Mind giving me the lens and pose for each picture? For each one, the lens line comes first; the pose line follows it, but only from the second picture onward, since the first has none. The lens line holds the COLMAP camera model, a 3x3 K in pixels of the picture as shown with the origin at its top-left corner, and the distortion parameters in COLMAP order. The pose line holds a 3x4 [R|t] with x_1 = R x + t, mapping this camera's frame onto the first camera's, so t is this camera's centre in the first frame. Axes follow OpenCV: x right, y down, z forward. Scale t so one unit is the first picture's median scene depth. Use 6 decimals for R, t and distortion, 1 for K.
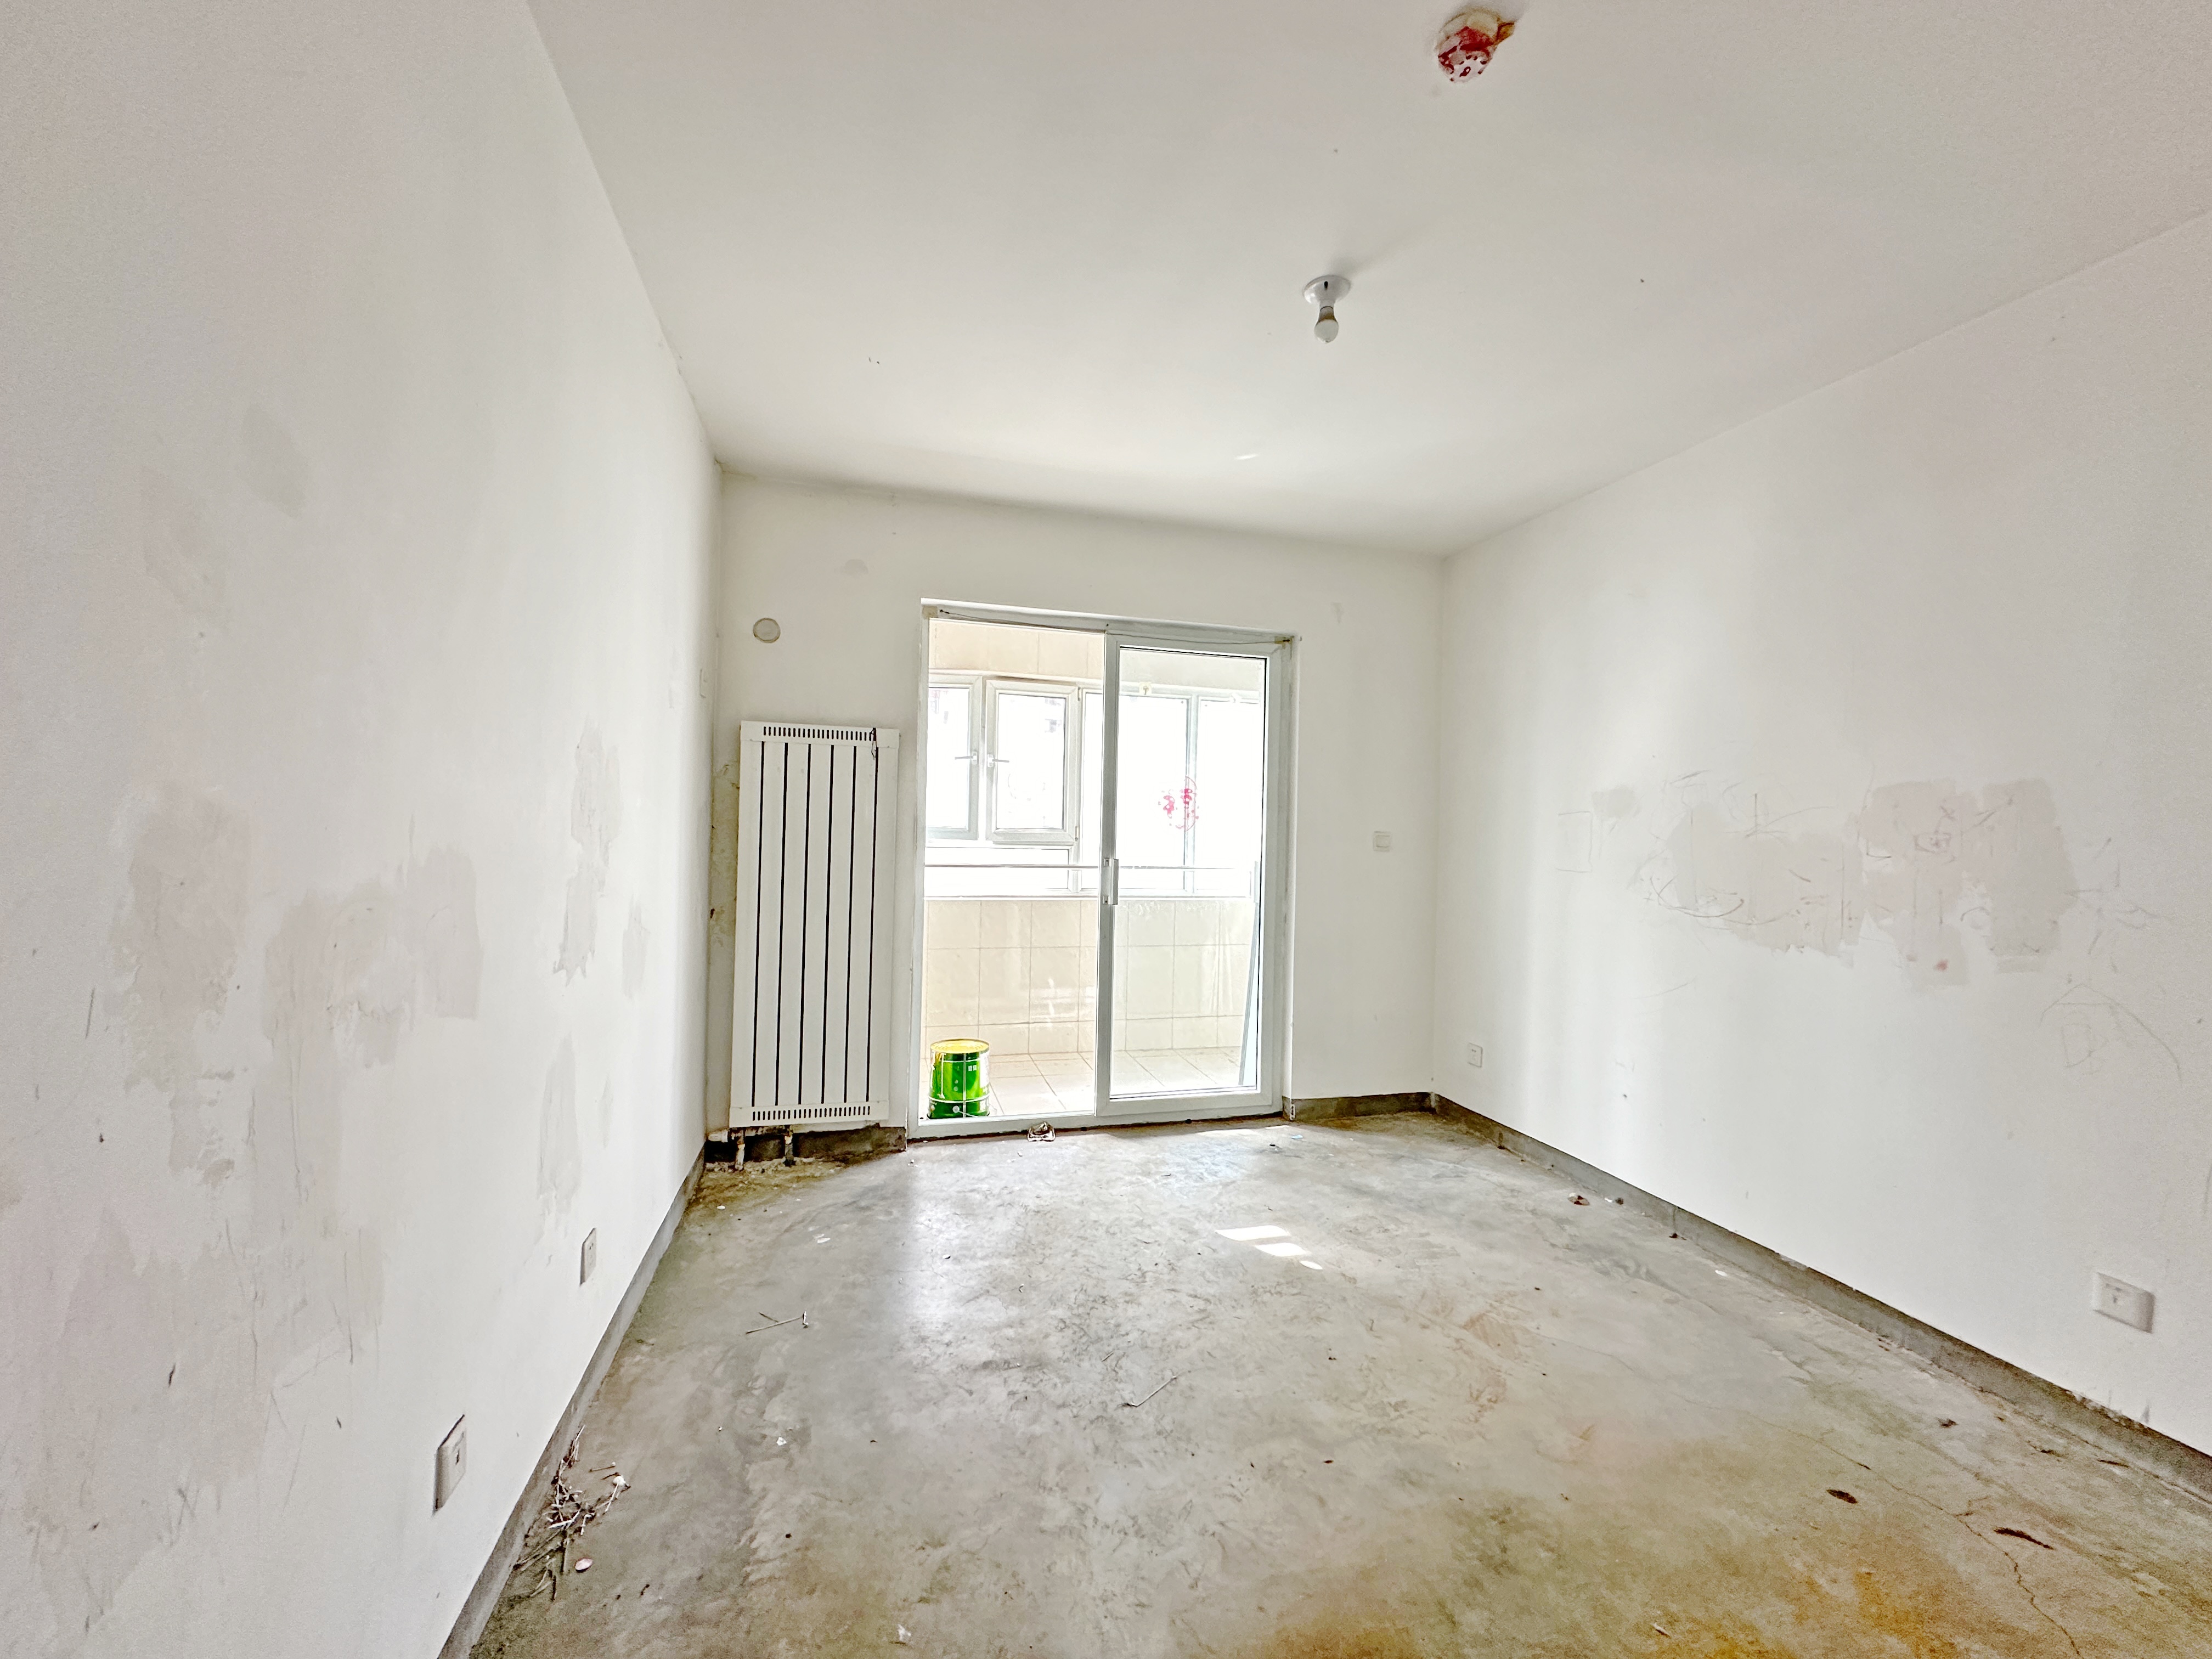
lens RADIAL K [[896.4, 0, 1107.4], [0, 896.4, 832.3], [0, 0, 1]] dist [0.000039, 0.000078]
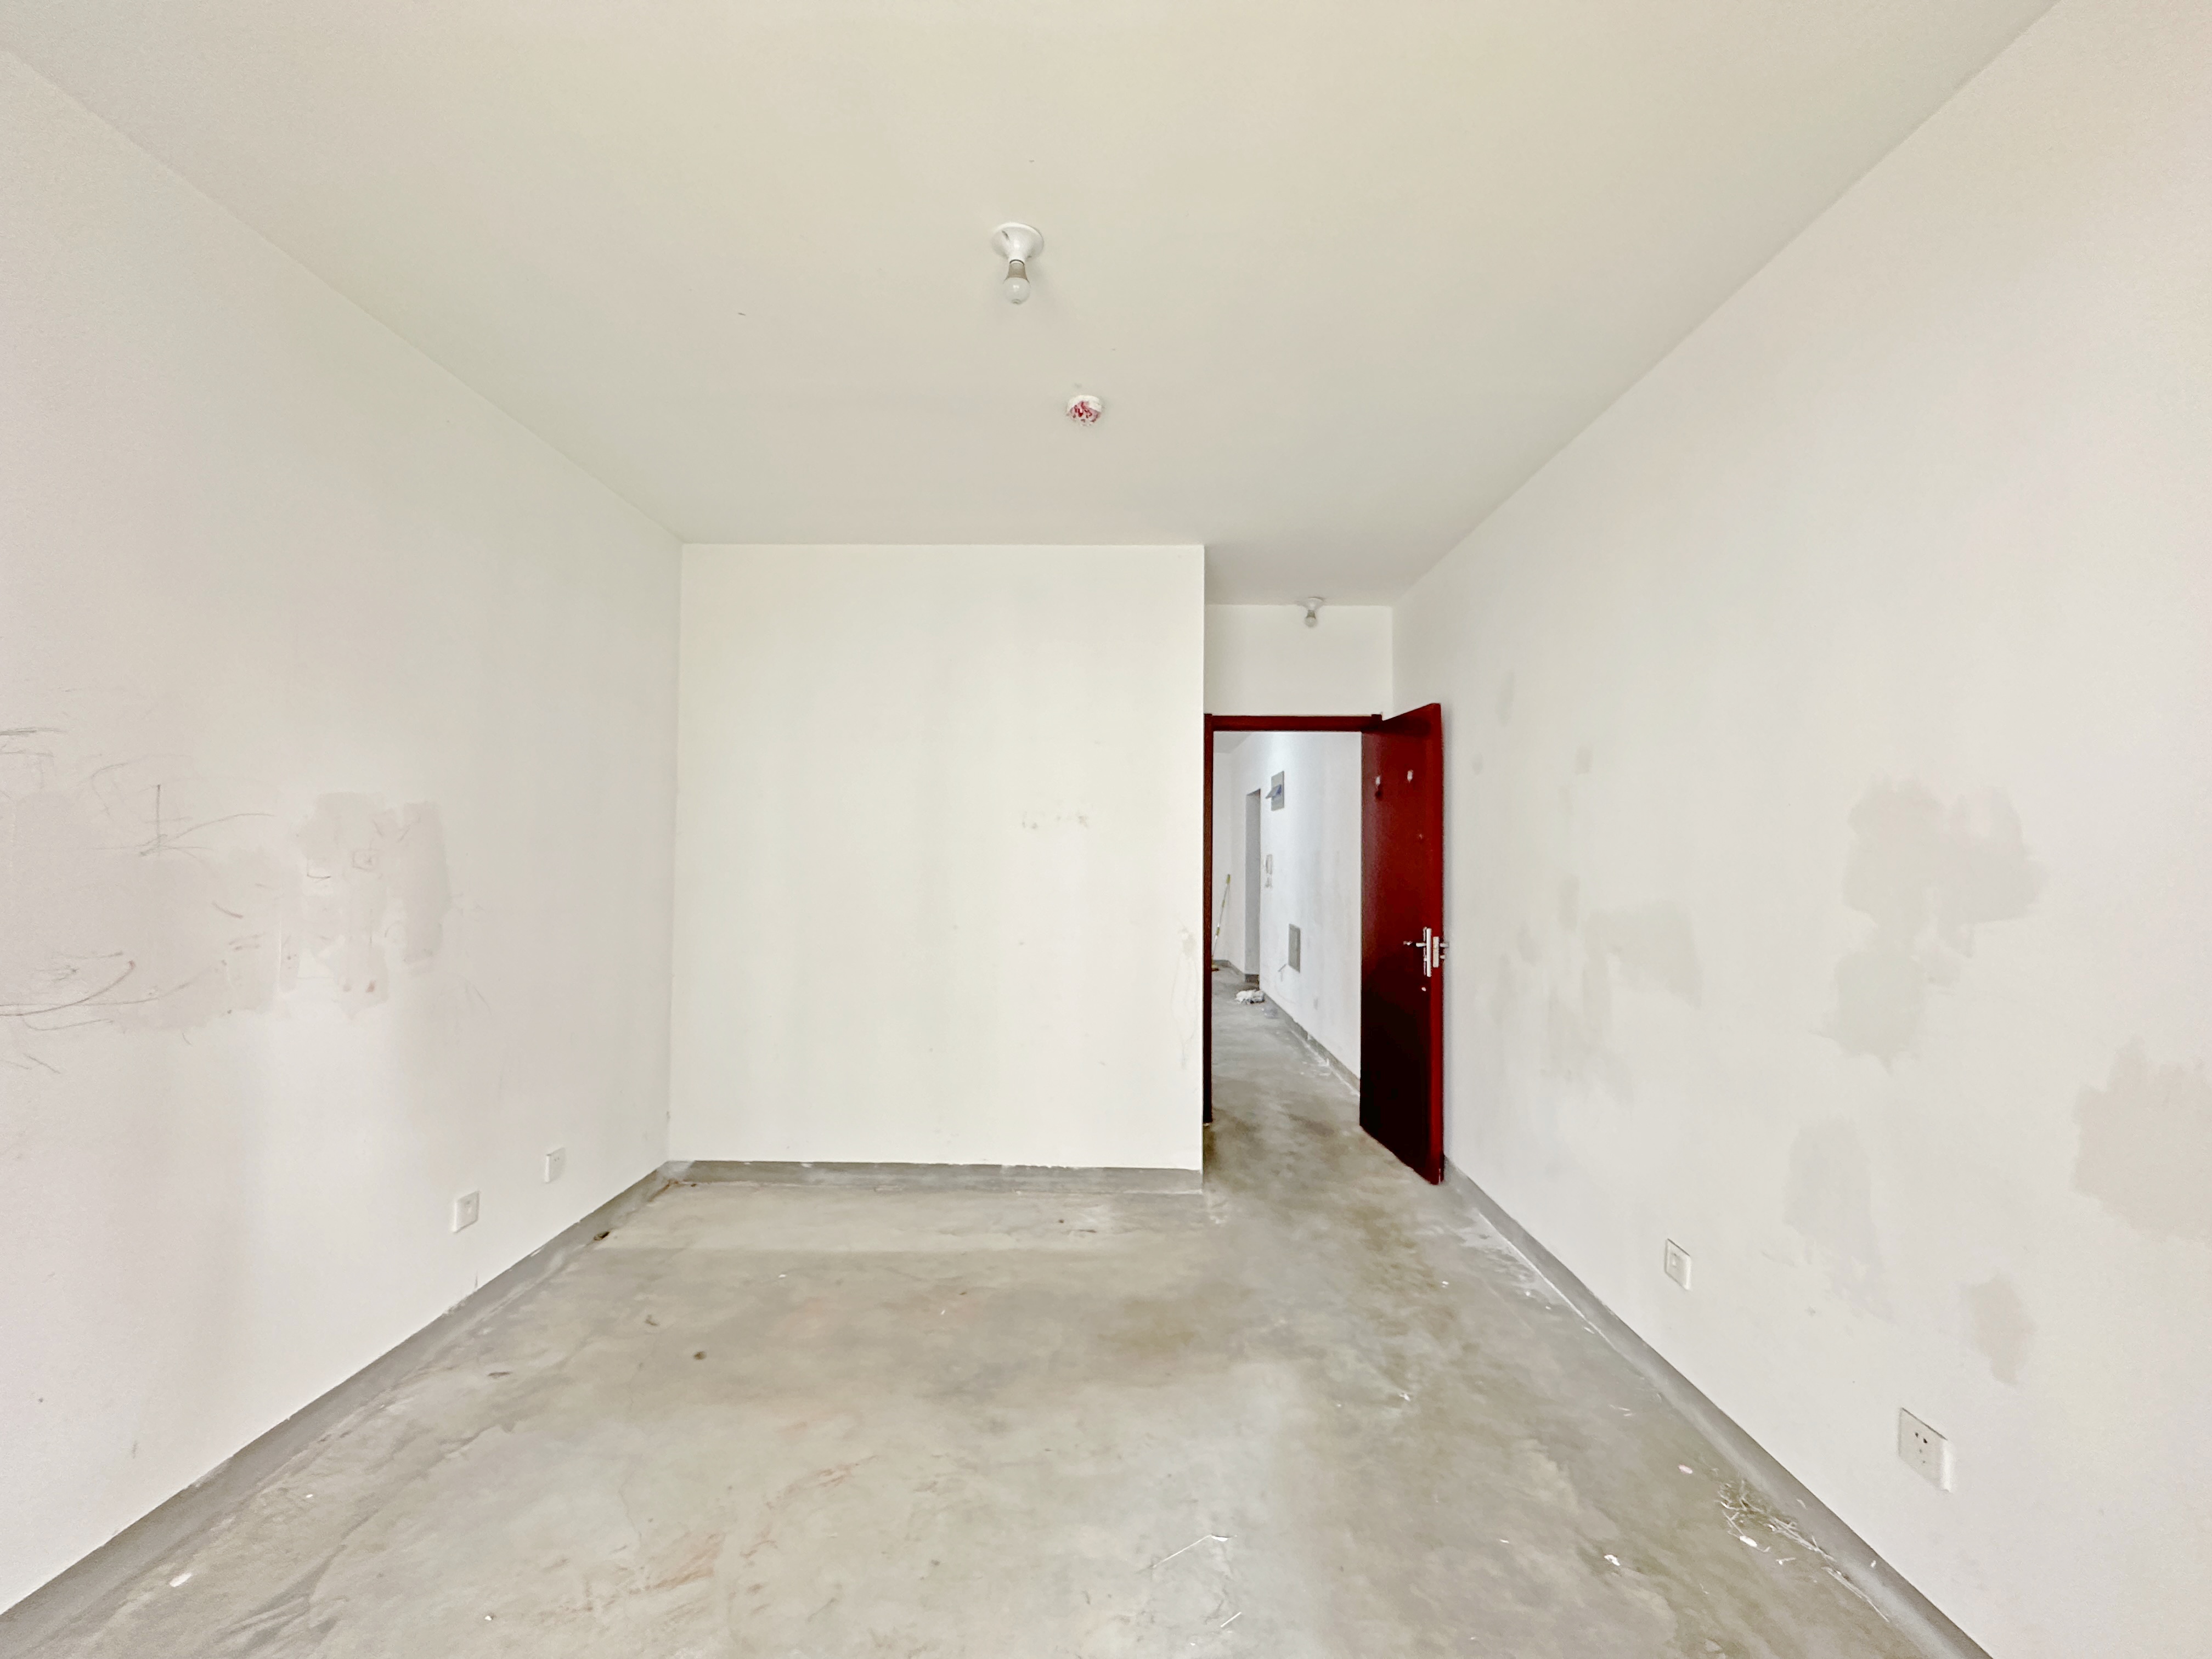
lens RADIAL K [[896.4, 0, 1108.3], [0, 896.4, 829.2], [0, 0, 1]] dist [0.000039, 0.000078]
pose [[-0.963564, -0.024031, 0.266397, -0.082171], [-0.031265, 0.999248, -0.022947, -0.023980], [-0.265646, -0.030440, -0.963590, 1.777418]]
